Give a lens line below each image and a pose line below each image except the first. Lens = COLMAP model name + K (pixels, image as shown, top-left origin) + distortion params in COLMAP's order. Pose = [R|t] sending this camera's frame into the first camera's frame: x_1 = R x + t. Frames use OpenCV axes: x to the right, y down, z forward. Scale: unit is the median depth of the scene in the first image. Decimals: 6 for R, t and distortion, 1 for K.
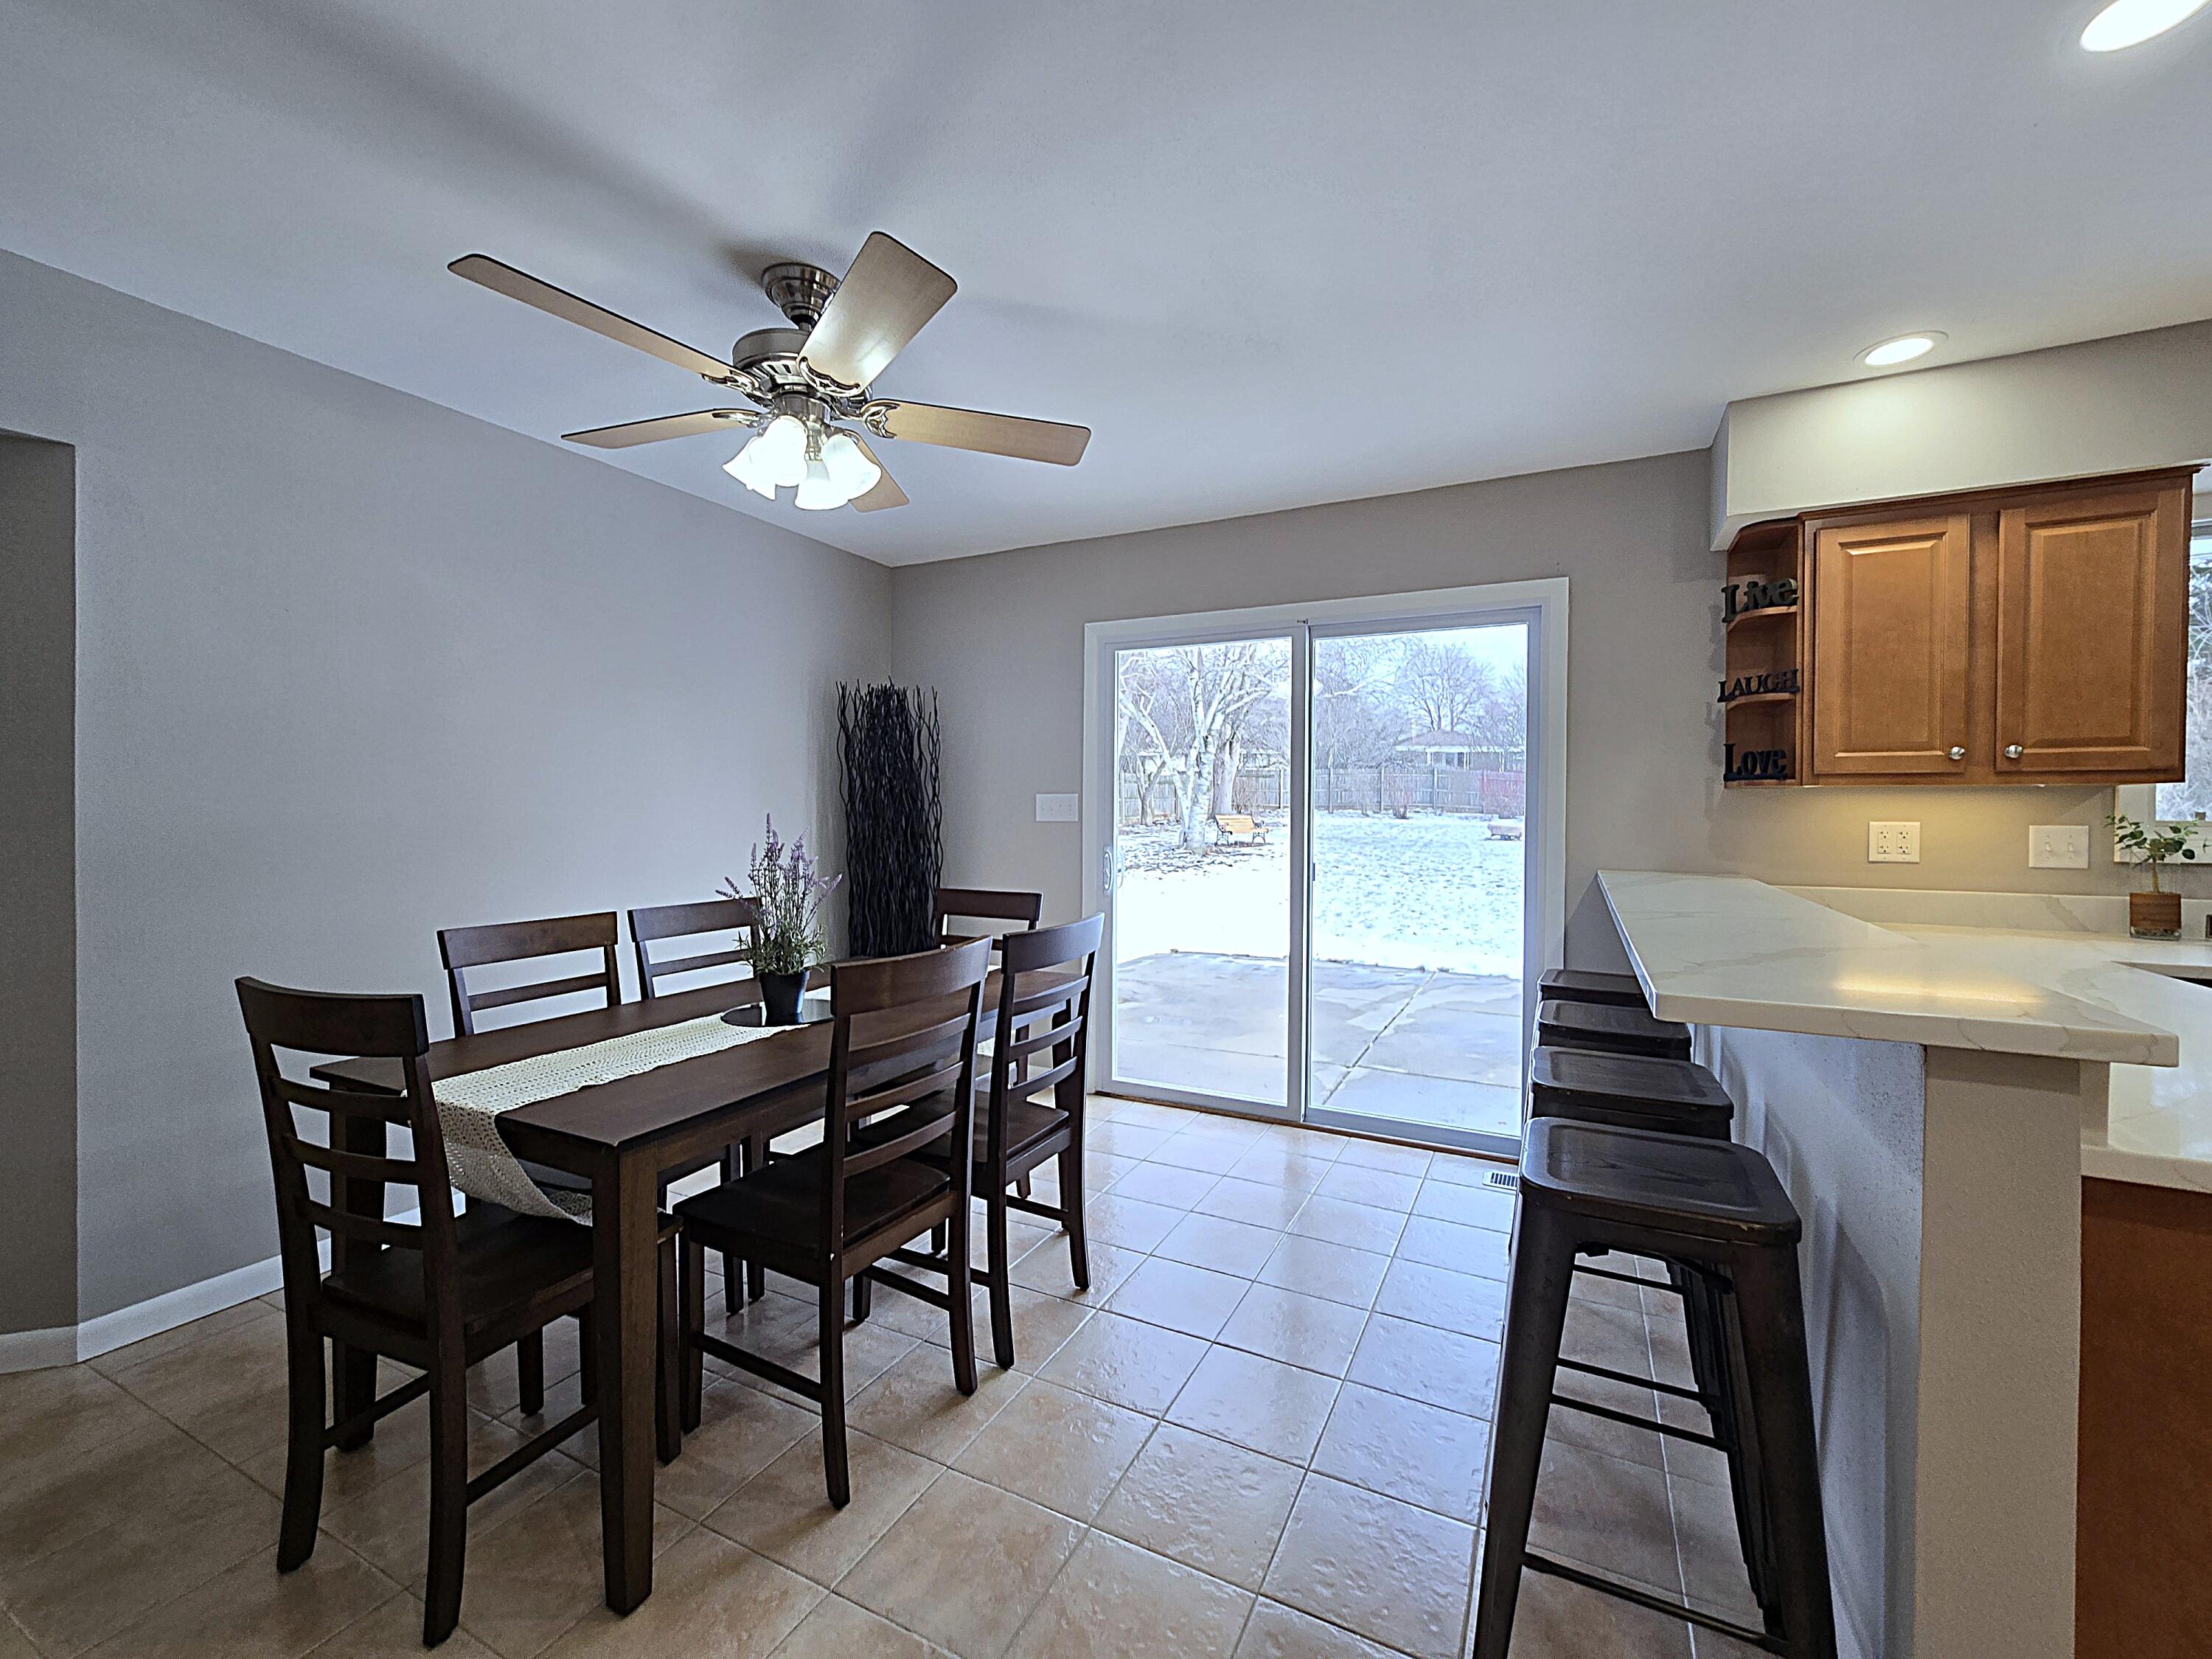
lens RADIAL K [[906.4, 0, 1108.0], [0, 906.4, 822.3], [0, 0, 1]] dist [-0.008581, -0.000517]
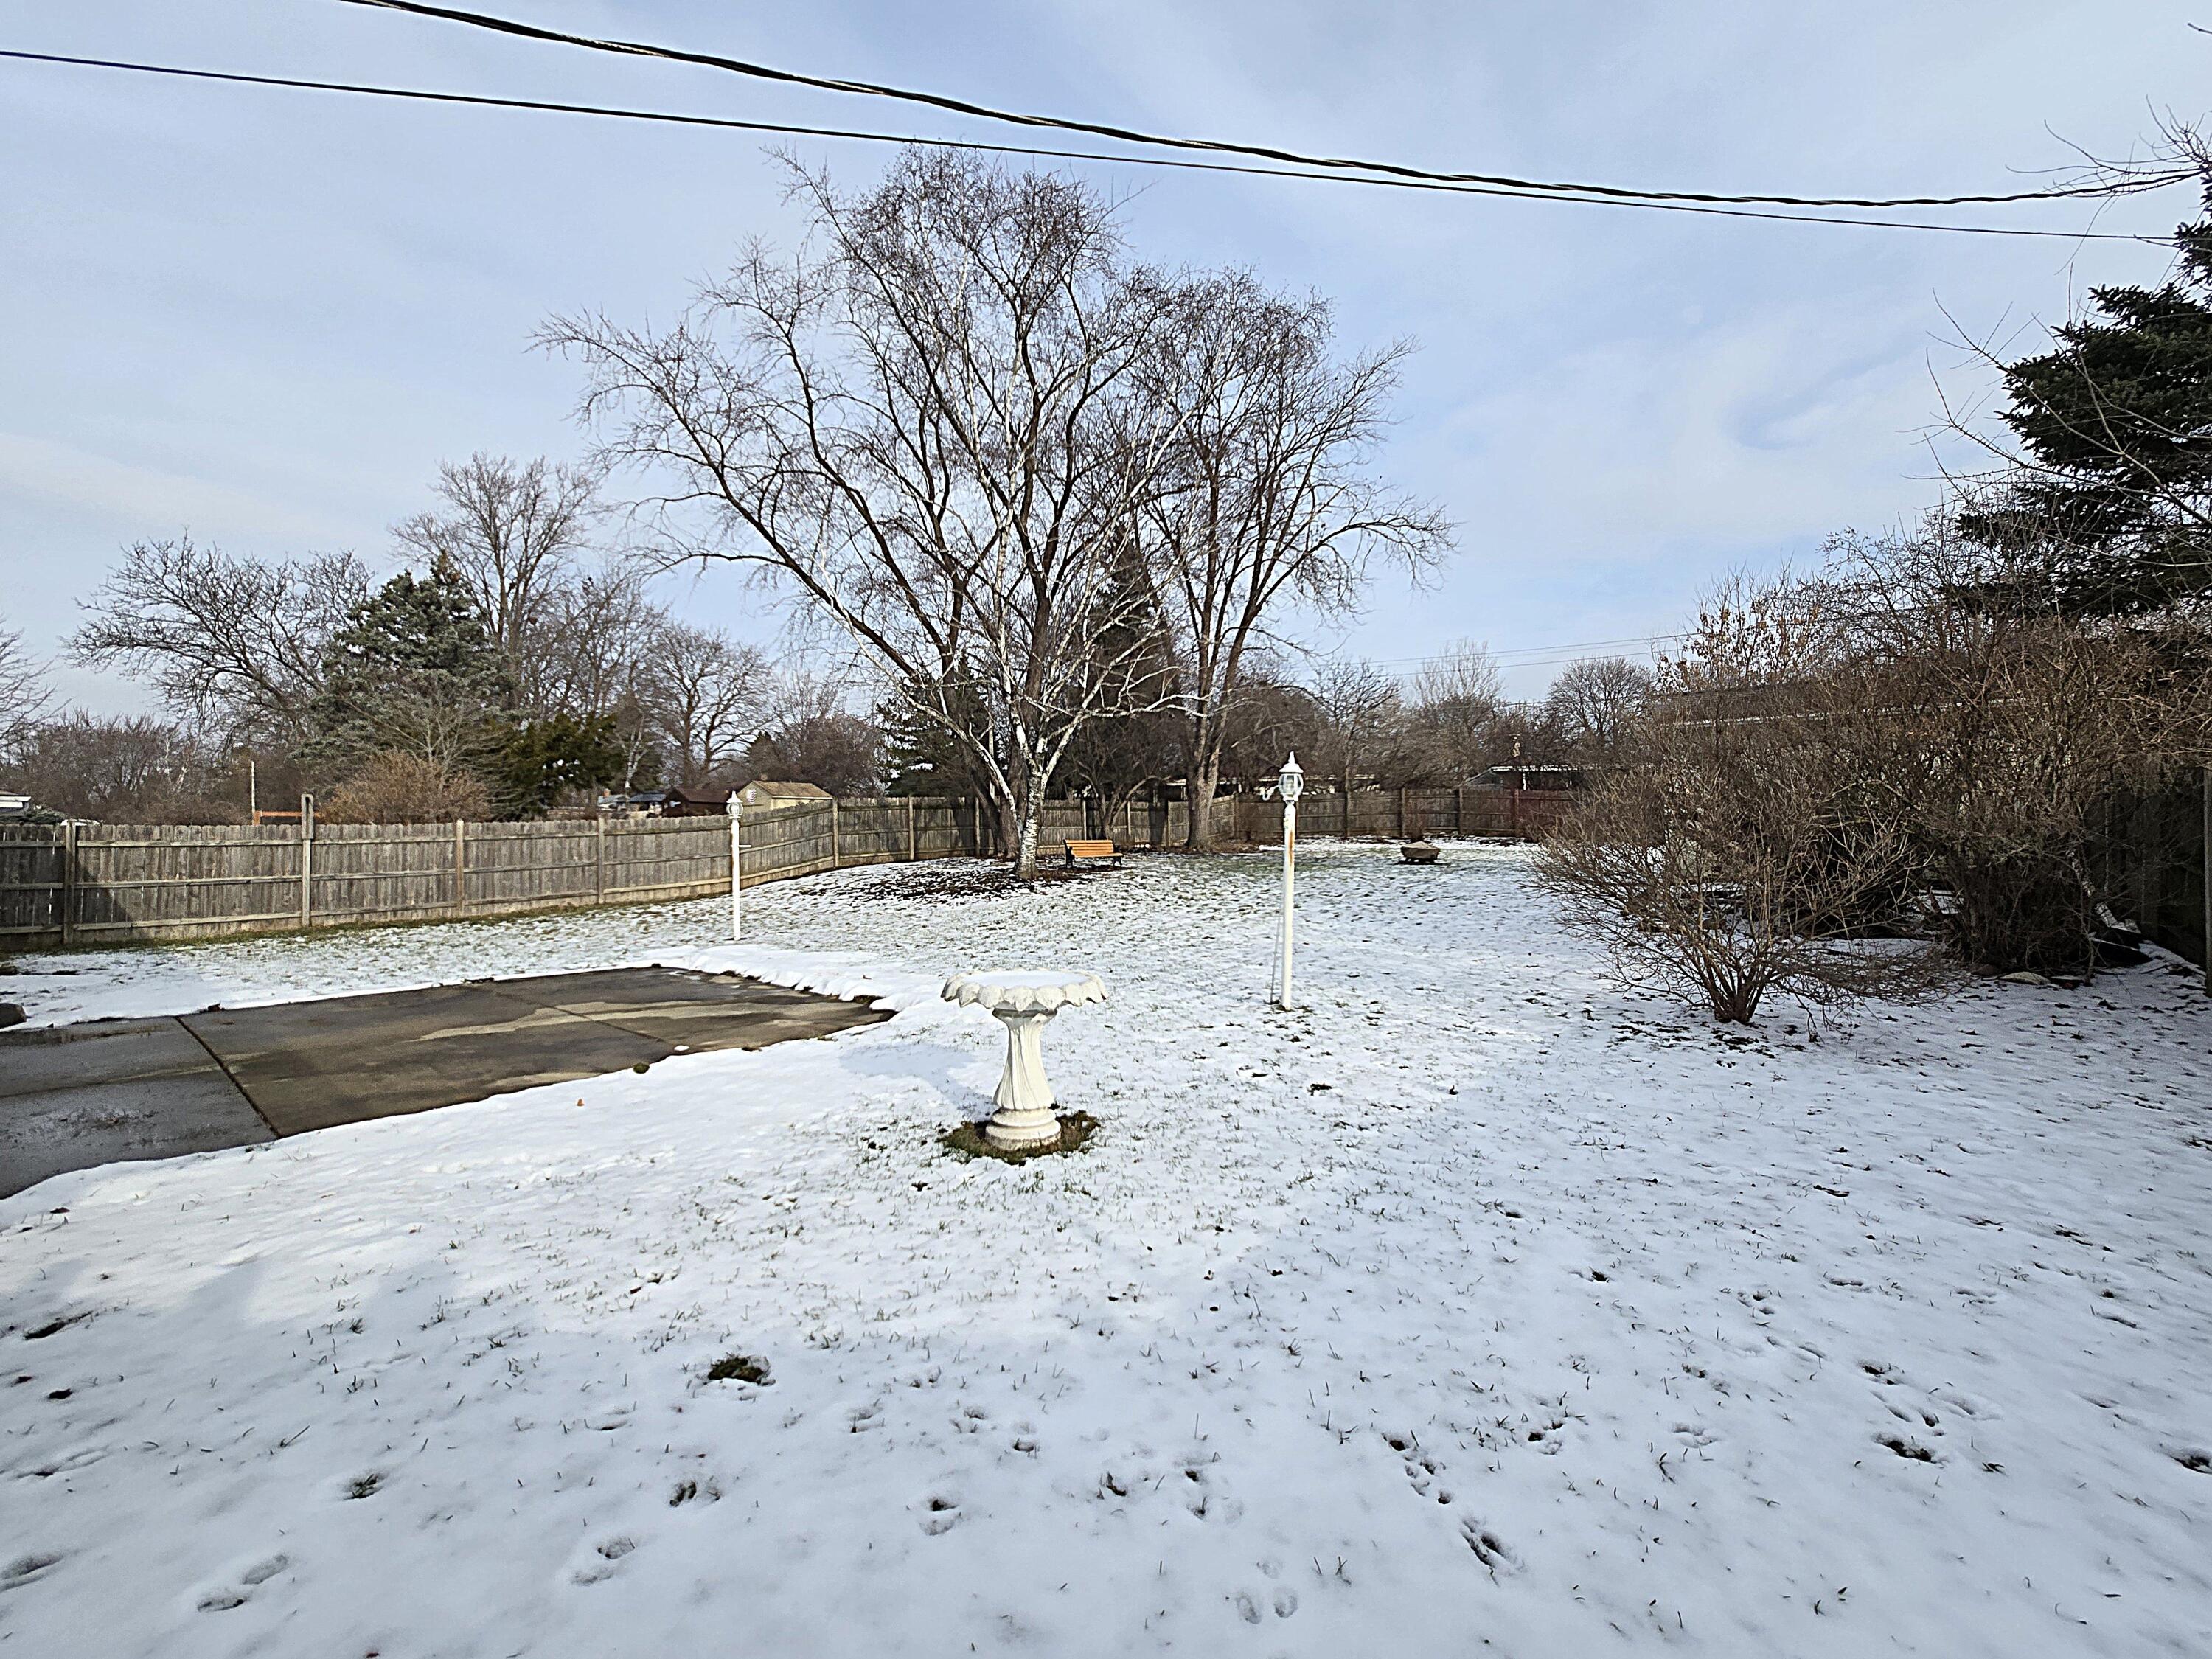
lens RADIAL K [[906.4, 0, 1109.5], [0, 906.4, 823.8], [0, 0, 1]] dist [-0.008581, -0.000517]
pose [[0.974473, -0.018628, -0.223728, 3.055965], [0.010572, 0.999254, -0.037152, 0.095961], [0.224254, 0.033838, 0.973943, 0.306178]]
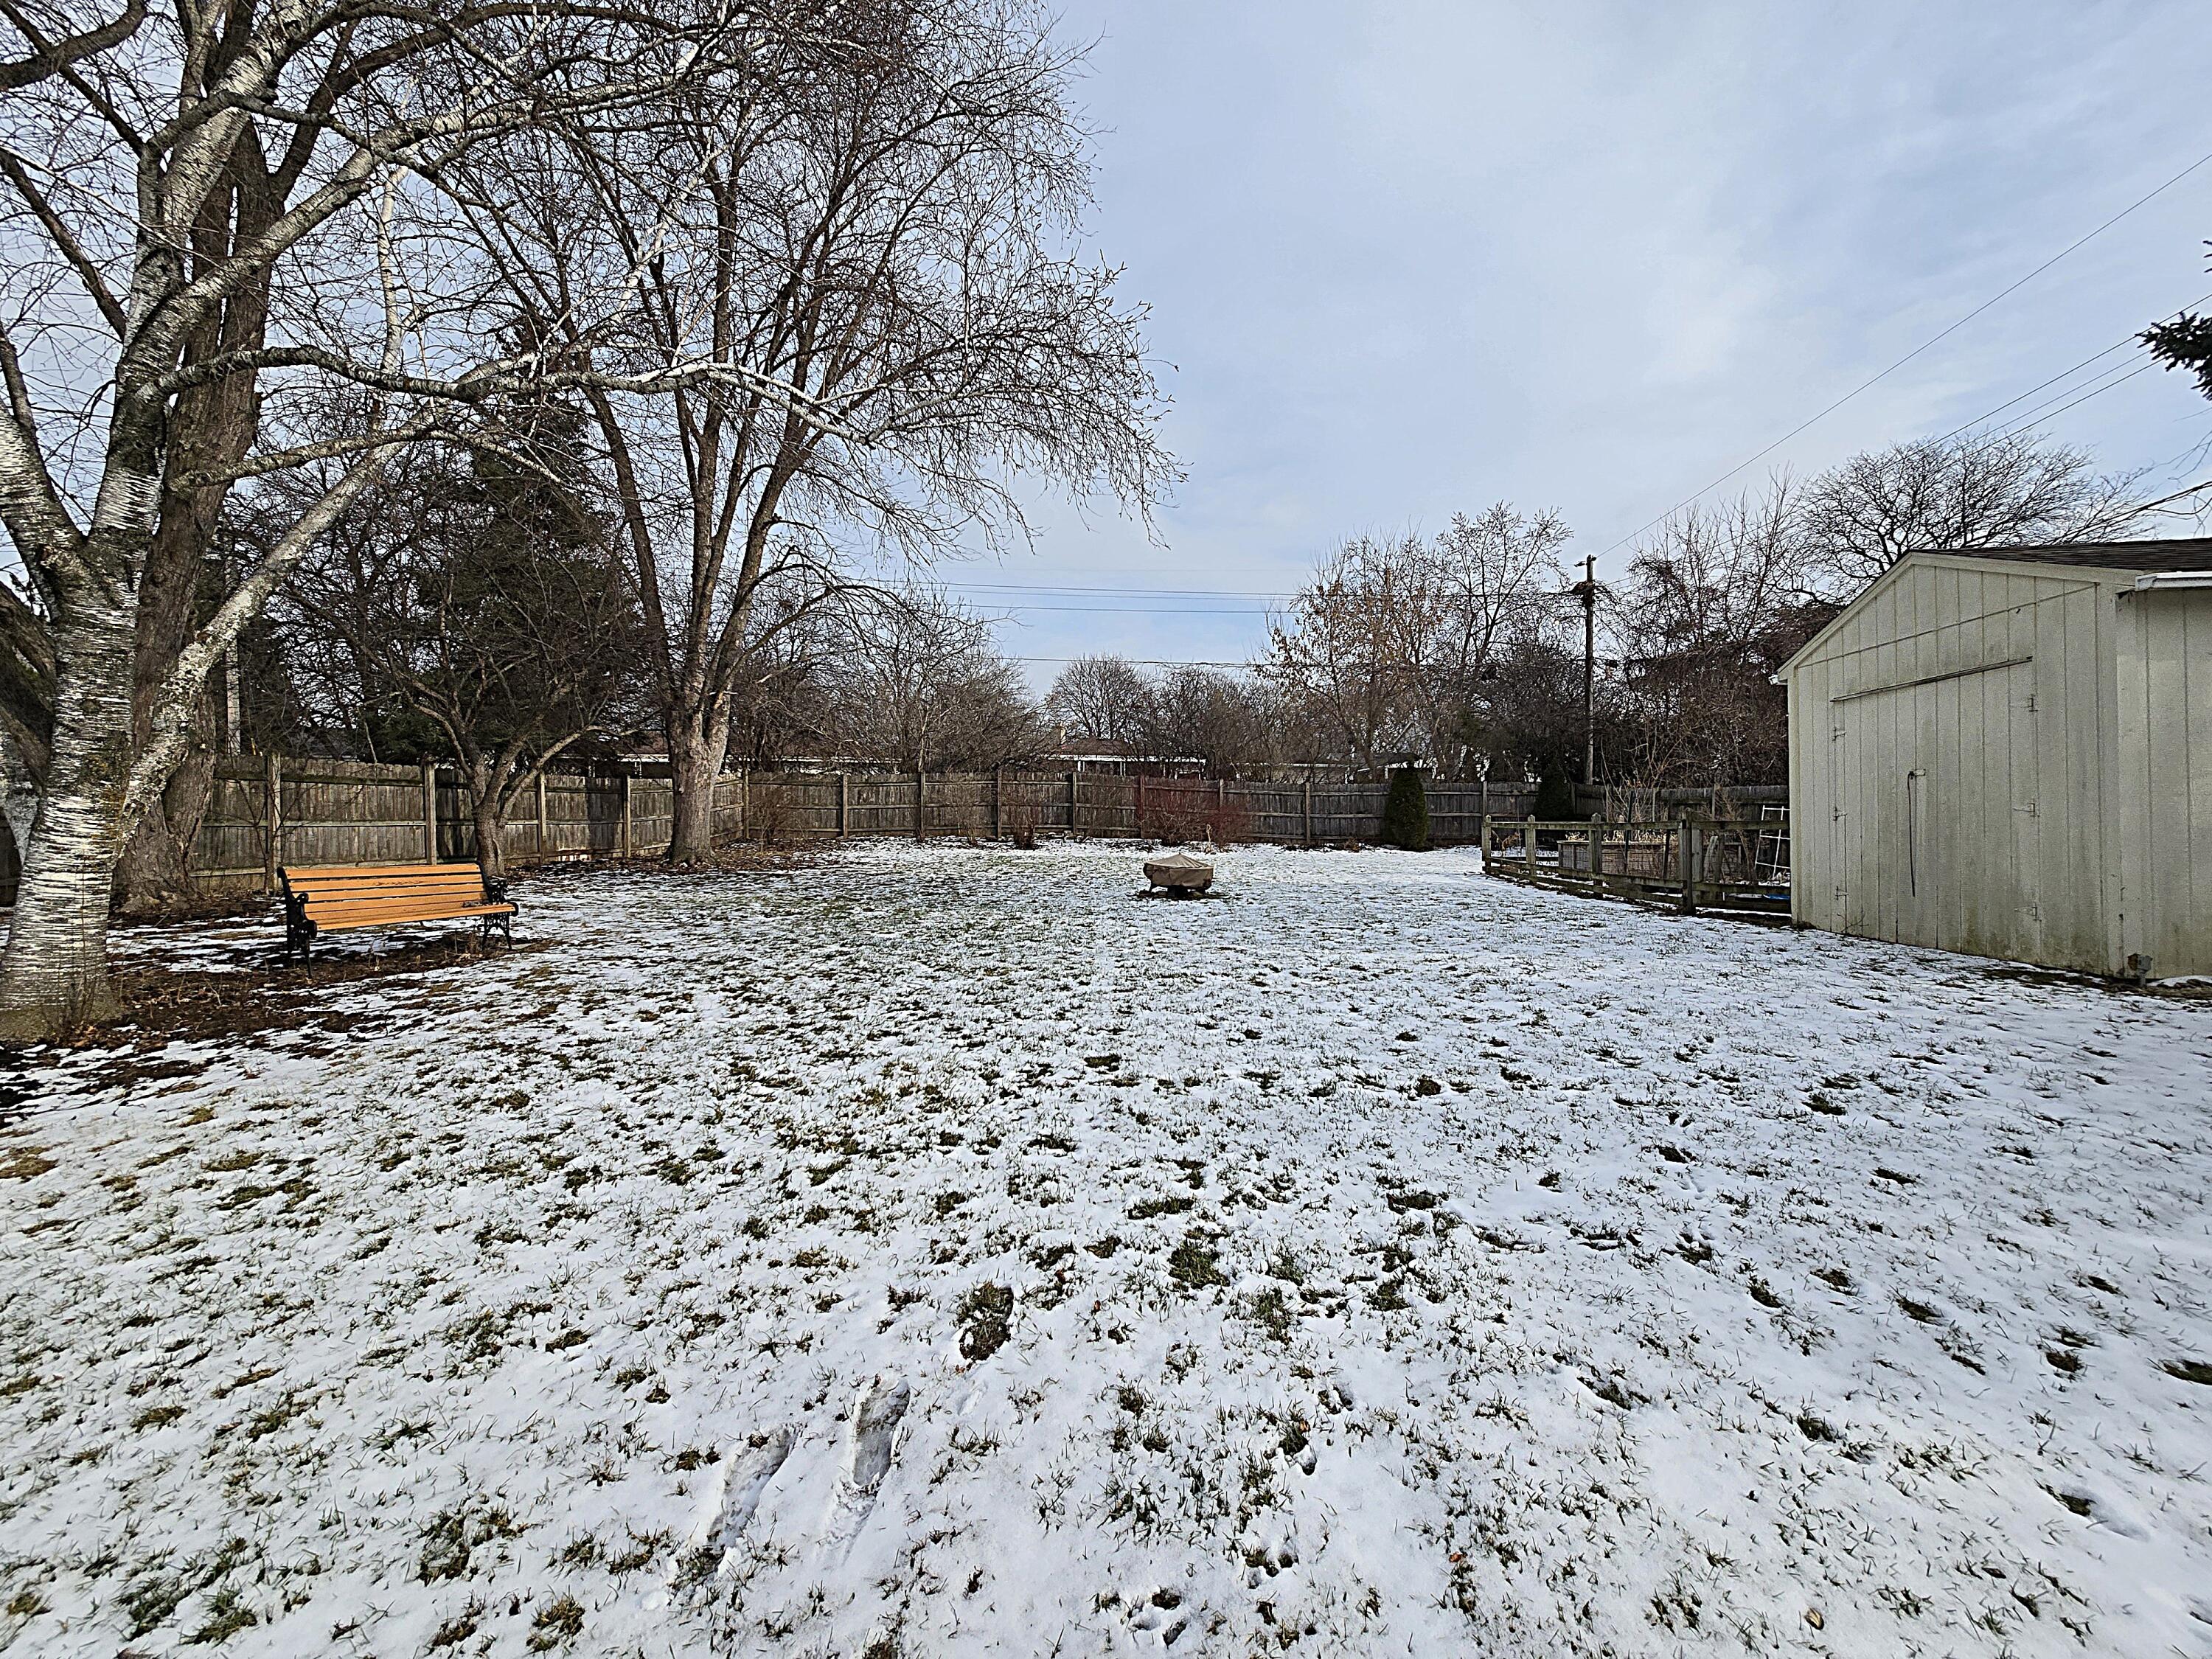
lens RADIAL K [[906.4, 0, 1110.2], [0, 906.4, 820.8], [0, 0, 1]] dist [-0.008581, -0.000517]
pose [[0.938938, -0.010589, 0.343924, 2.127192], [0.020548, 0.999468, -0.025326, -0.075940], [-0.343473, 0.030847, 0.938656, 4.946493]]
